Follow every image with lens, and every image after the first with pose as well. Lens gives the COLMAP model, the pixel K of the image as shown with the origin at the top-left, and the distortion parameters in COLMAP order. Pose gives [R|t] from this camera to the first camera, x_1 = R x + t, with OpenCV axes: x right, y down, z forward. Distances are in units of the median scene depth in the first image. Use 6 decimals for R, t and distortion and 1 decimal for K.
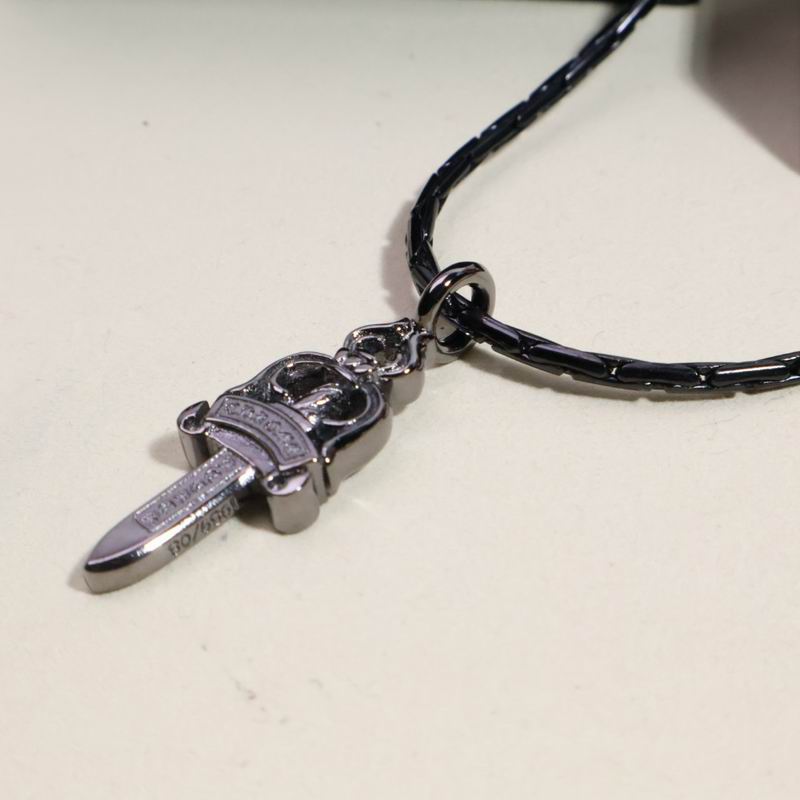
lens RADIAL K [[1944.5, 0, 400.0], [0, 1944.5, 401.7], [0, 0, 1]] dist [0.016207, 0.000000]
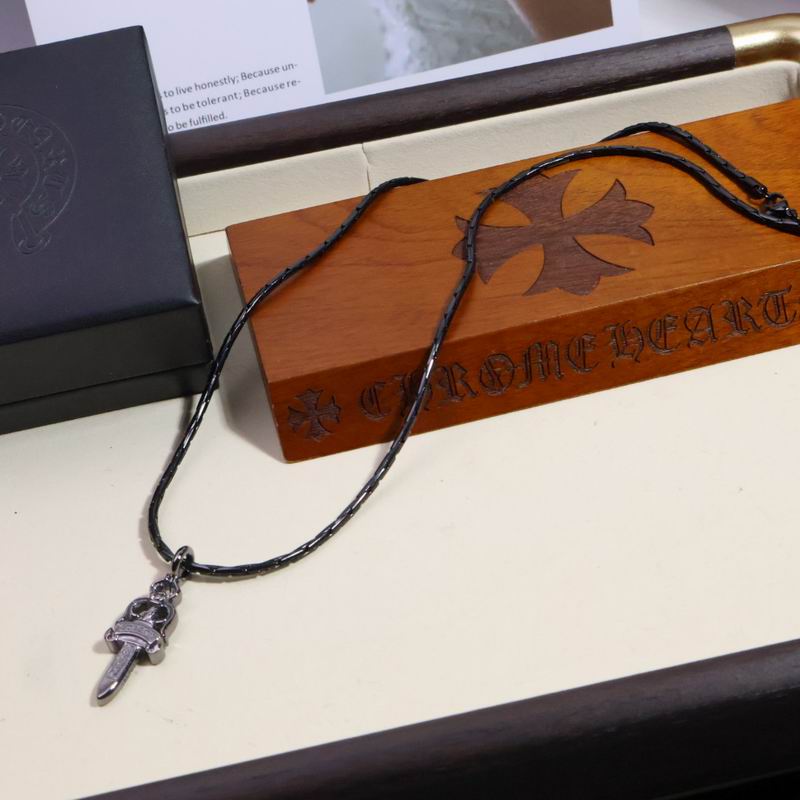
lens RADIAL K [[1944.5, 0, 404.5], [0, 1944.5, 401.6], [0, 0, 1]] dist [0.016207, 0.000000]
pose [[0.923937, -0.282999, 0.257395, -0.332850], [0.275327, 0.959071, 0.066168, -0.373681], [-0.265585, 0.009733, 0.964038, -1.771476]]
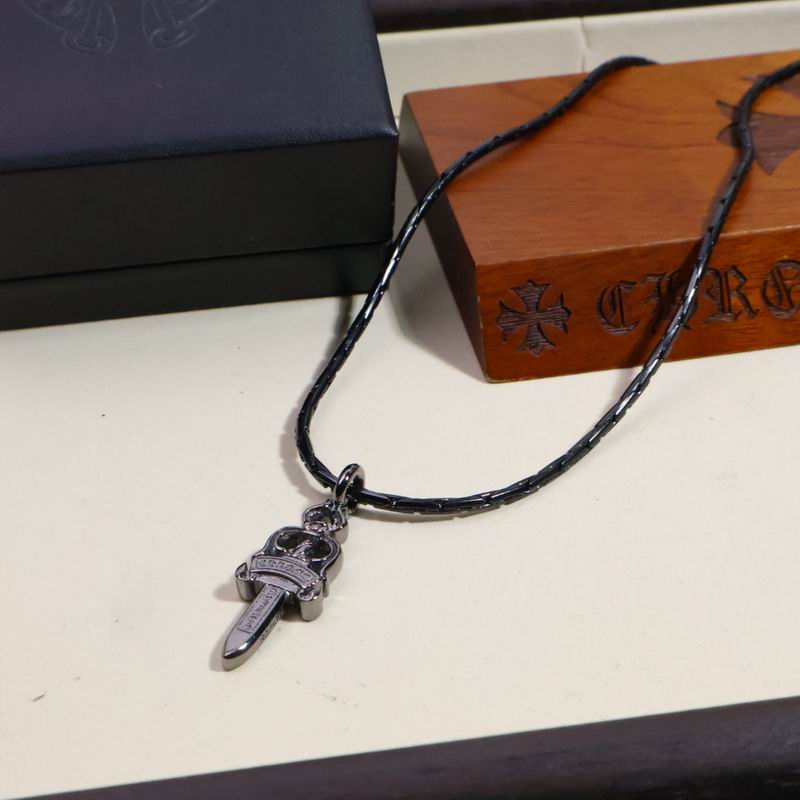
lens RADIAL K [[1944.5, 0, 397.1], [0, 1944.5, 394.8], [0, 0, 1]] dist [0.016207, 0.000000]
pose [[0.937612, -0.169905, 0.303342, -0.498392], [0.191921, 0.980420, -0.044072, -0.047523], [-0.289915, 0.099540, 0.951862, -0.834159]]
